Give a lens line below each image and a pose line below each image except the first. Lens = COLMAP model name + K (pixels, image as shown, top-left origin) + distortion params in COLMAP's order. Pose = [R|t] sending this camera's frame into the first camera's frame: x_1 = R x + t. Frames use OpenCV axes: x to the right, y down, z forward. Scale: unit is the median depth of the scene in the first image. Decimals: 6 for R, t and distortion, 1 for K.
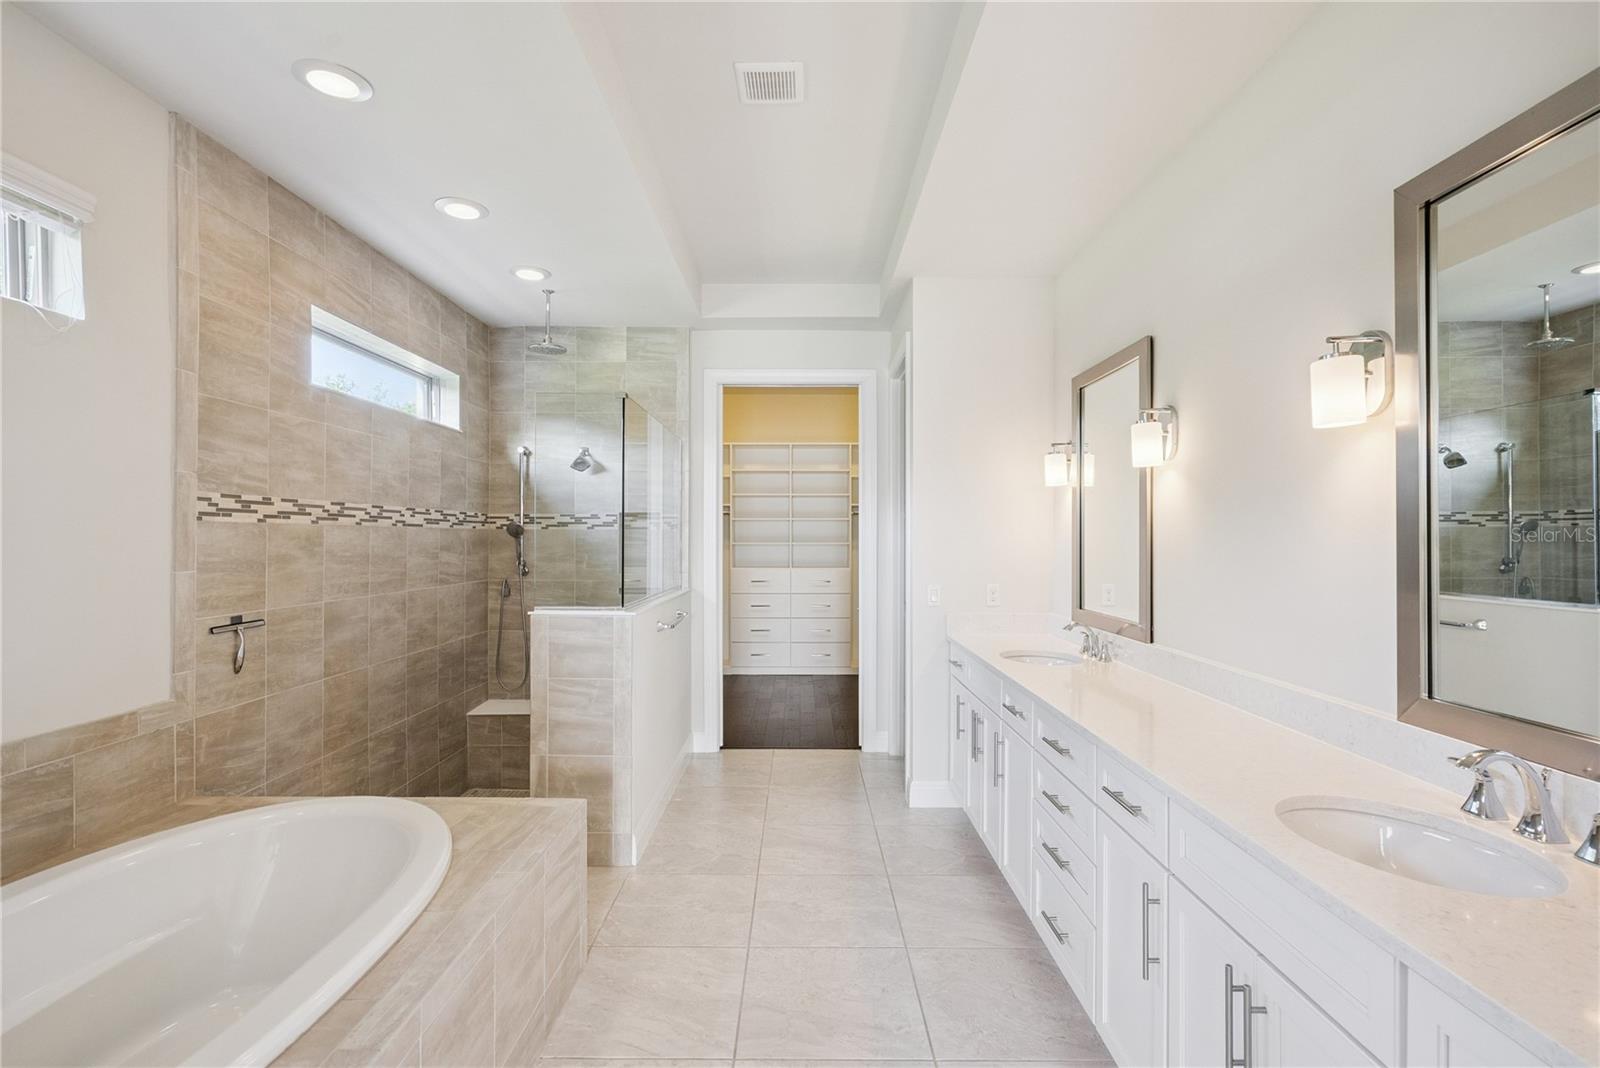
lens RADIAL K [[737.3, 0, 800.0], [0, 737.3, 534.0], [0, 0, 1]] dist [-0.000722, 0.000489]
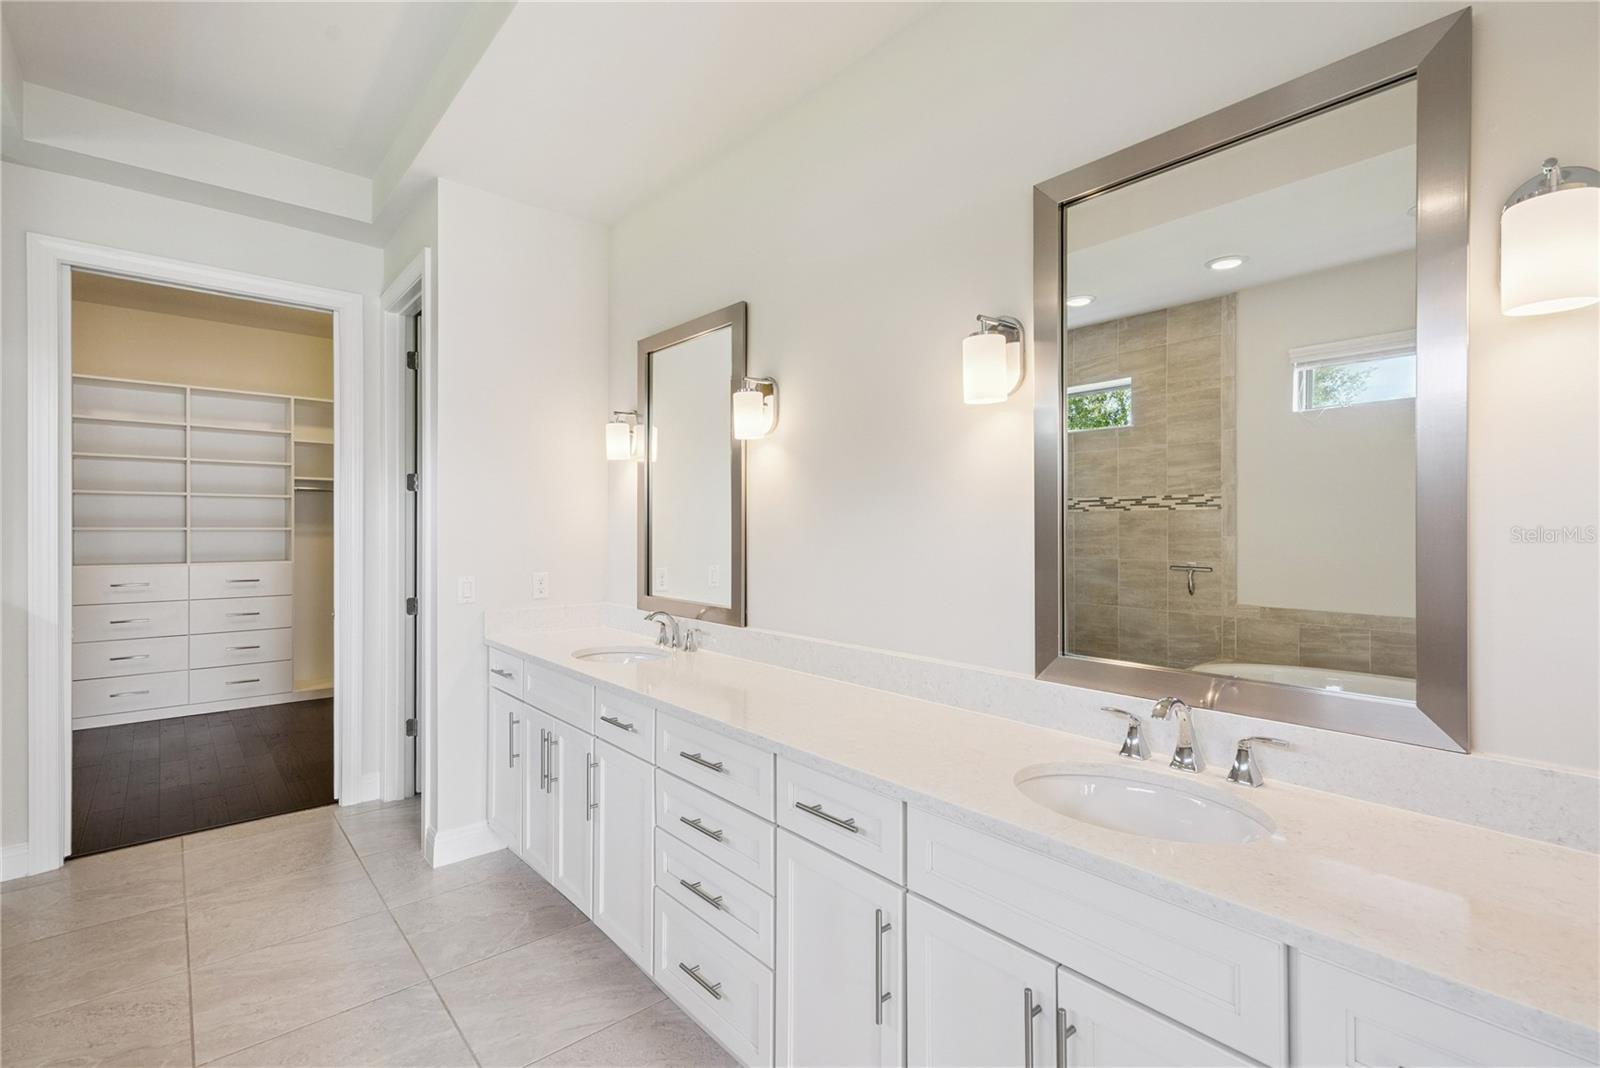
lens RADIAL K [[730.6, 0, 797.6], [0, 730.6, 525.9], [0, 0, 1]] dist [-0.013511, 0.013115]
pose [[0.751771, 0.005332, 0.659402, -0.071938], [-0.006229, 0.999980, -0.000985, 0.015134], [-0.659395, -0.003366, 0.751789, 0.198880]]
